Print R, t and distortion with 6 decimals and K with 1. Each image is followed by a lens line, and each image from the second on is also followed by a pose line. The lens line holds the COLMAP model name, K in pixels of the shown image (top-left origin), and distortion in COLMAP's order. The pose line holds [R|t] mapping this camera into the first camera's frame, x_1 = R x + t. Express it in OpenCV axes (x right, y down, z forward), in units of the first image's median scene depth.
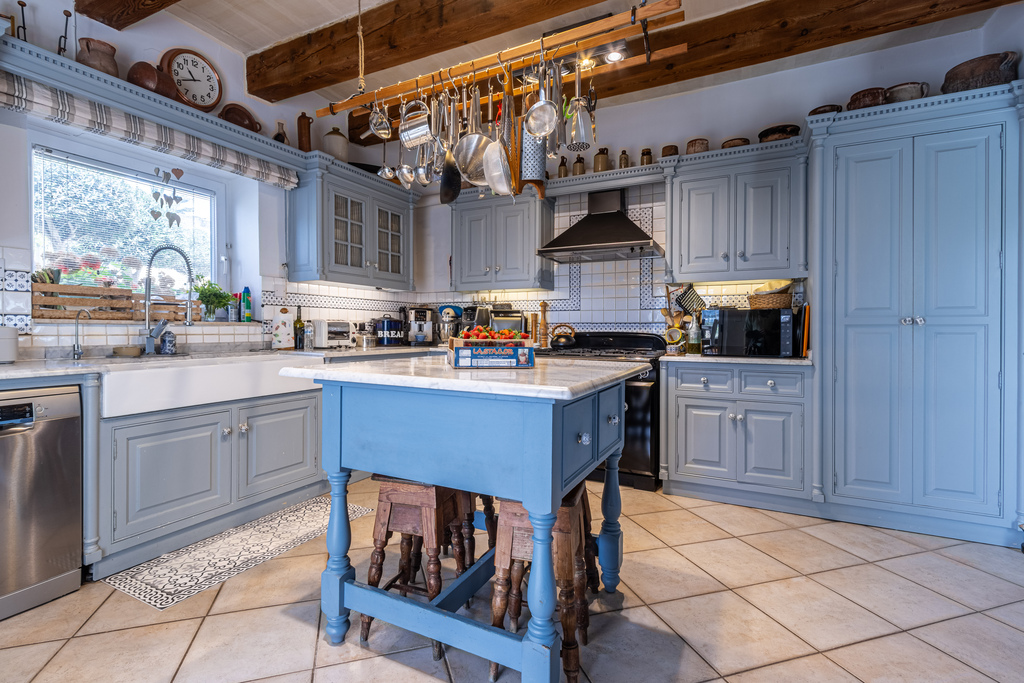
lens RADIAL K [[469.5, 0, 510.3], [0, 469.5, 330.2], [0, 0, 1]] dist [-0.000237, -0.000097]
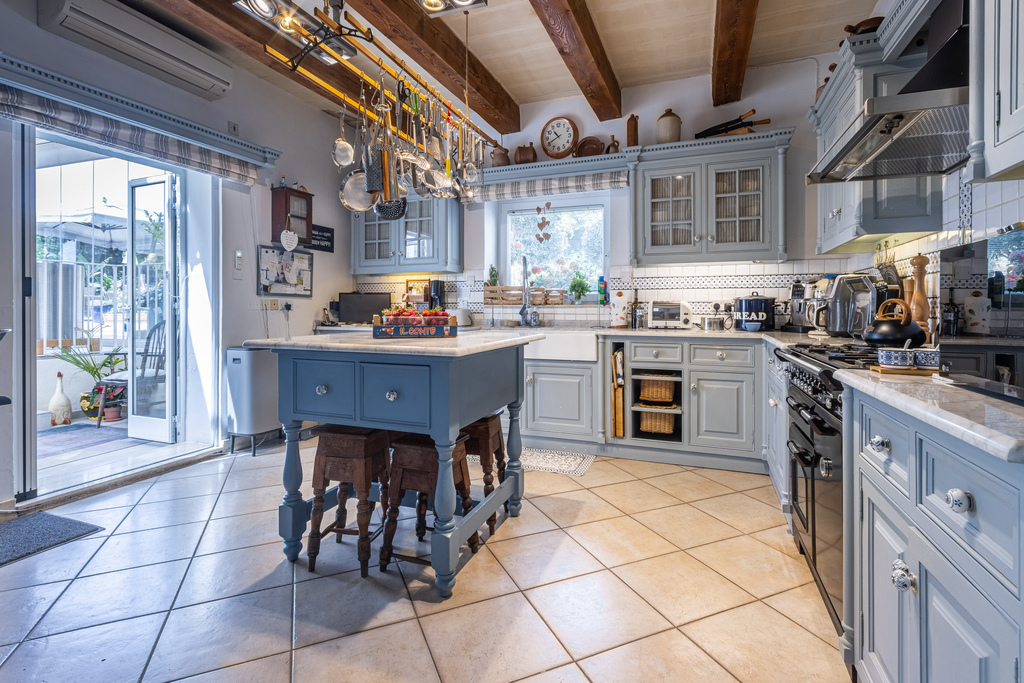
lens RADIAL K [[489.8, 0, 510.3], [0, 489.8, 311.7], [0, 0, 1]] dist [-0.000090, 0.000000]
pose [[0.102013, -0.001820, -0.994781, 0.764853], [-0.002872, 0.999994, -0.002124, 0.005540], [0.994779, 0.003074, 0.102007, 0.670817]]
